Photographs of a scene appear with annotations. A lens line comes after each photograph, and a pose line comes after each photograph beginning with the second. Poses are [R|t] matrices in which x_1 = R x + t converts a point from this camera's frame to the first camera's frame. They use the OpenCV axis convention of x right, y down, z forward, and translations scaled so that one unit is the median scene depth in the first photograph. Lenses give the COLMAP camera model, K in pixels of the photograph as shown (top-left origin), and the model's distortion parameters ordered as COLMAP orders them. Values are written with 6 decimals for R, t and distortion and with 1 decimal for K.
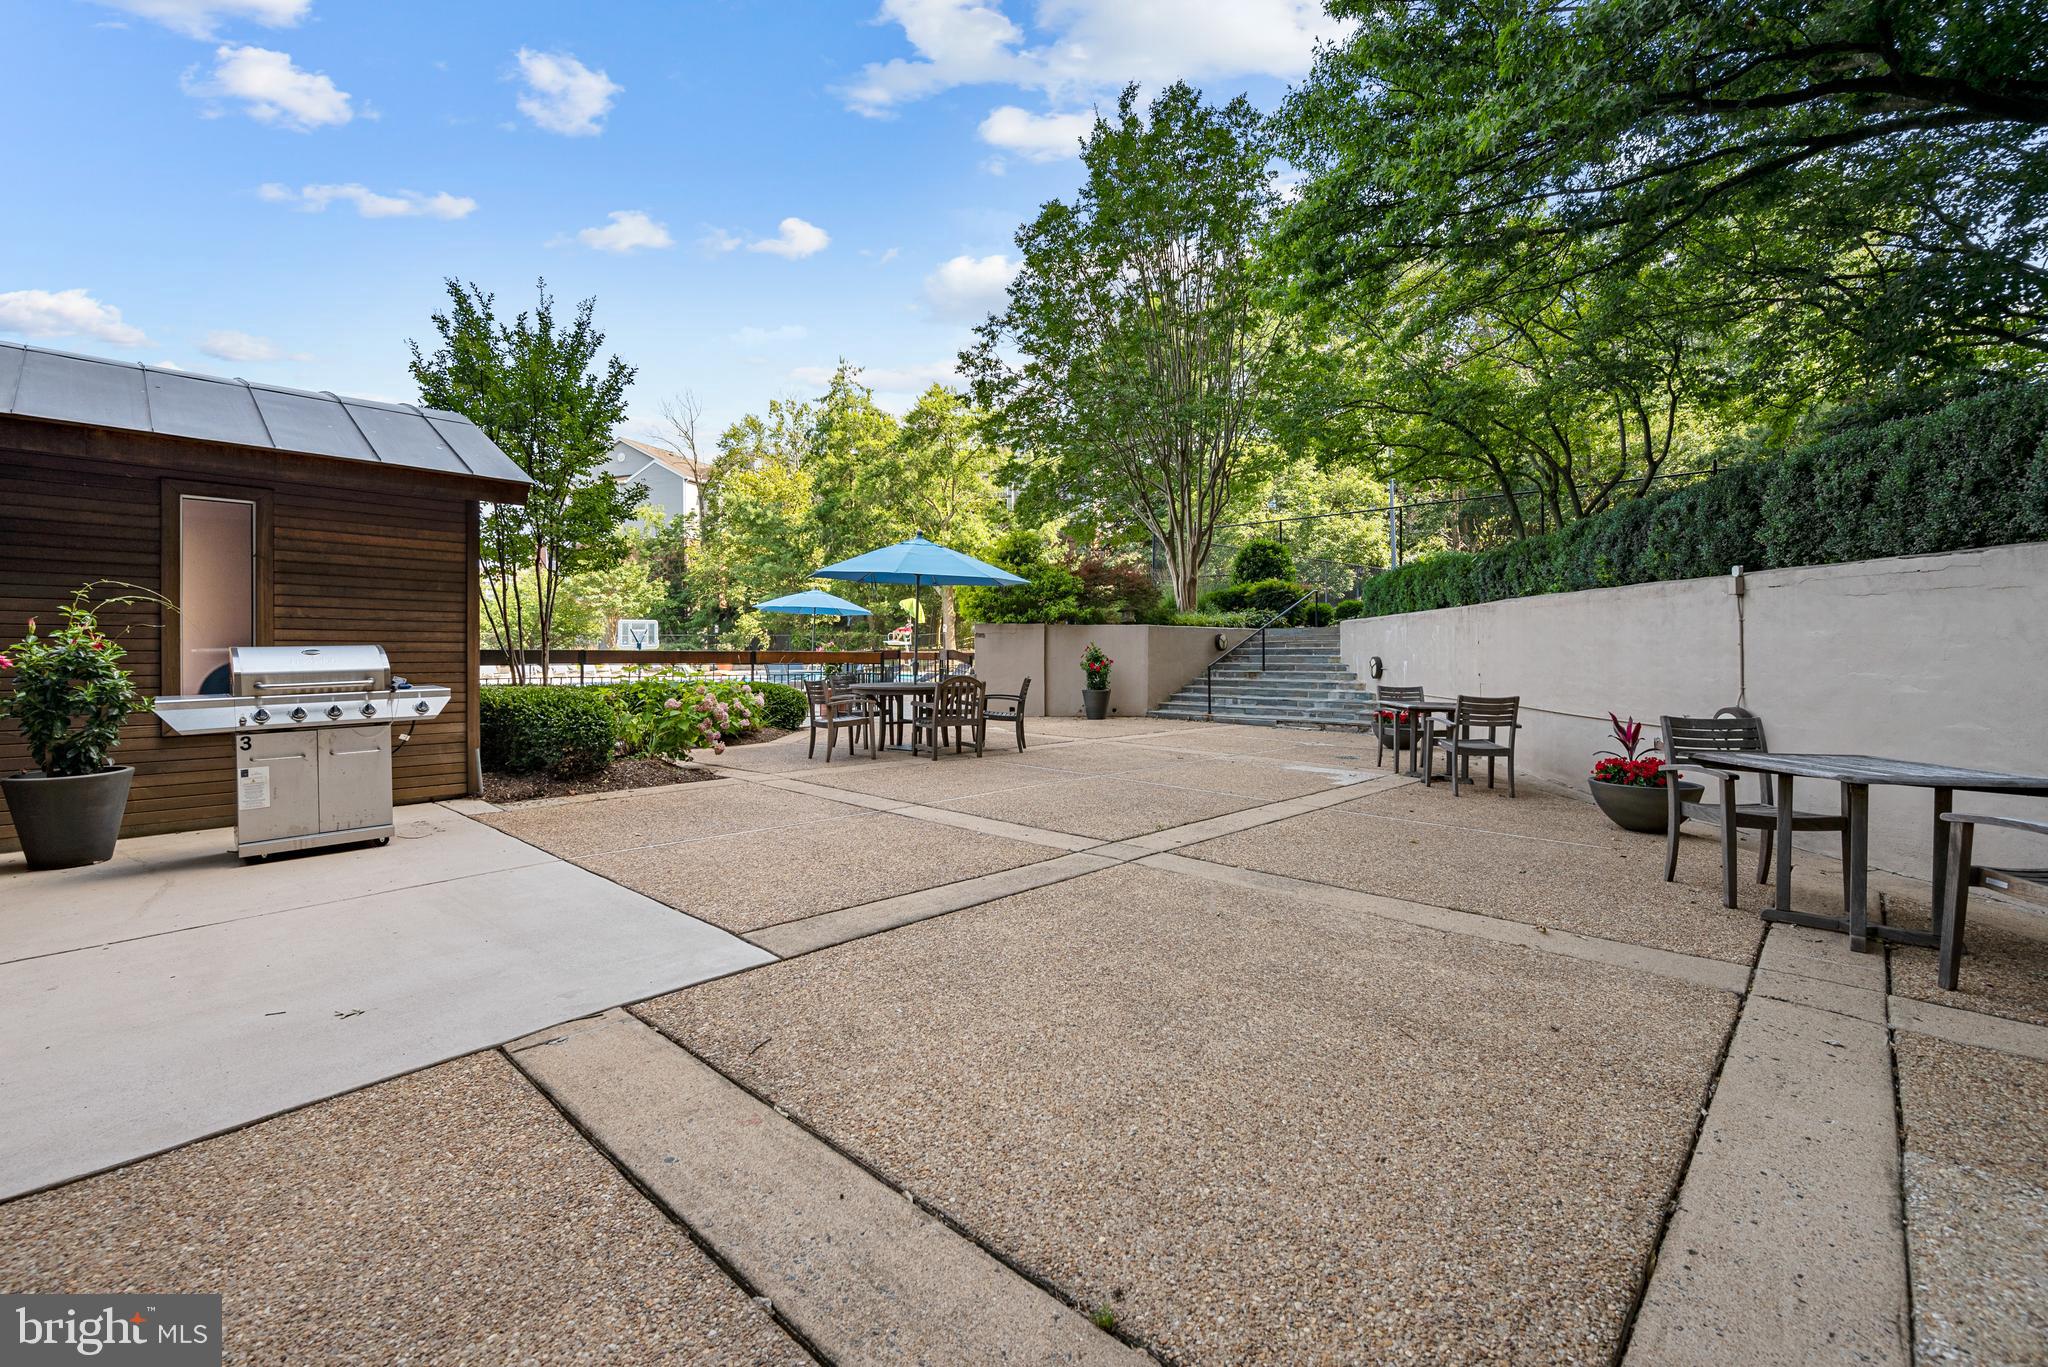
lens RADIAL K [[844.8, 0, 1019.4], [0, 844.8, 663.1], [0, 0, 1]] dist [0.000144, 0.000200]
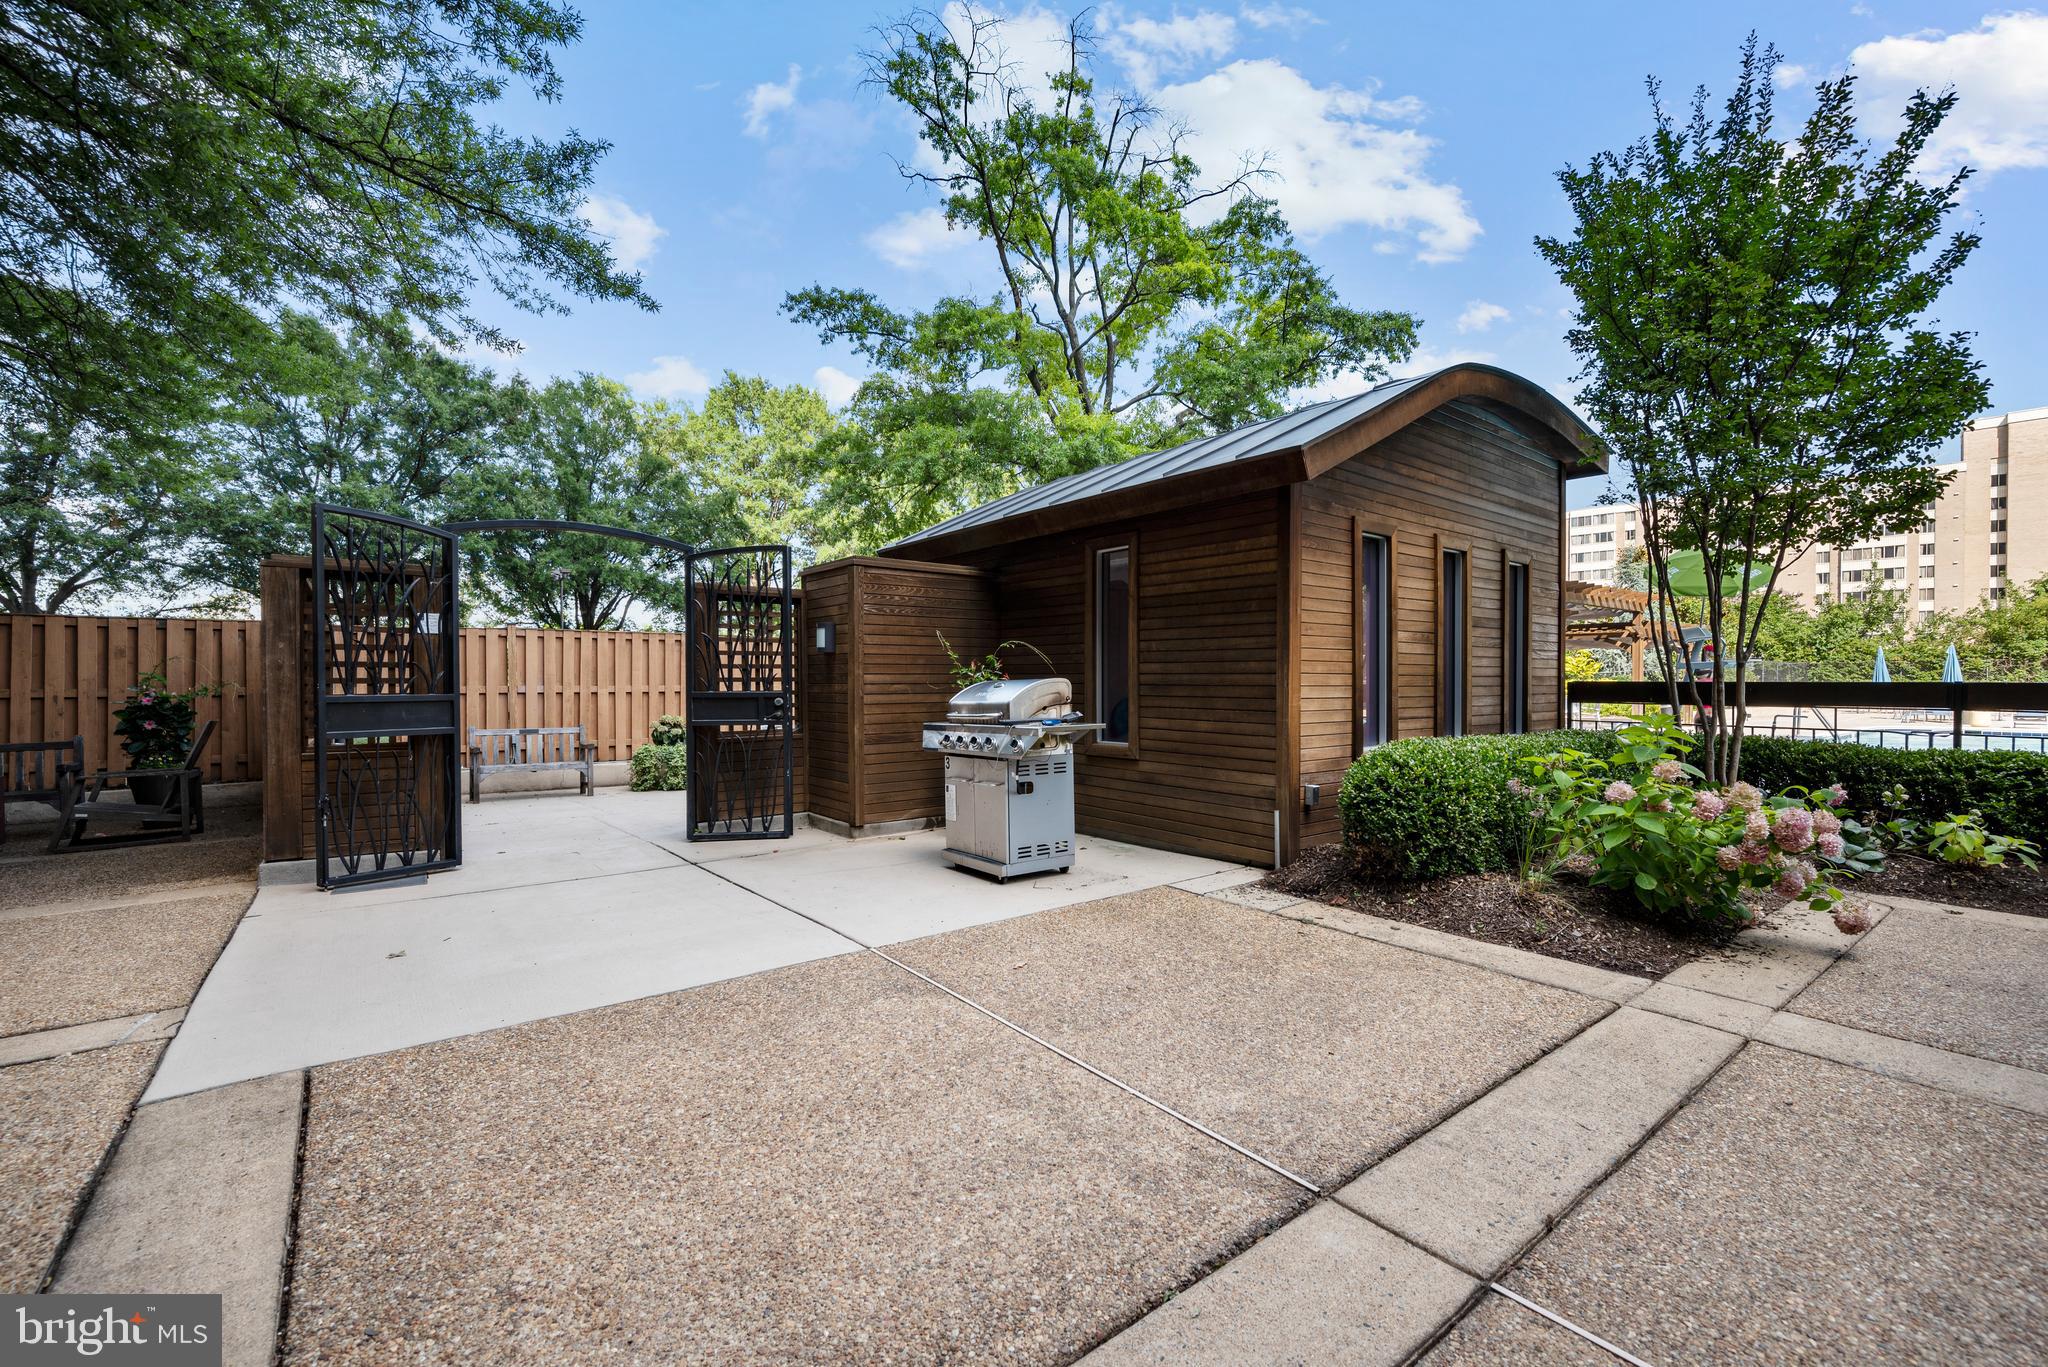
lens RADIAL K [[844.8, 0, 1026.1], [0, 844.8, 696.2], [0, 0, 1]] dist [0.000144, 0.000200]
pose [[-0.113957, -0.003994, -0.993478, 0.161076], [-0.012249, 0.999922, -0.002615, 0.003332], [0.993410, 0.011871, -0.113997, 0.894927]]
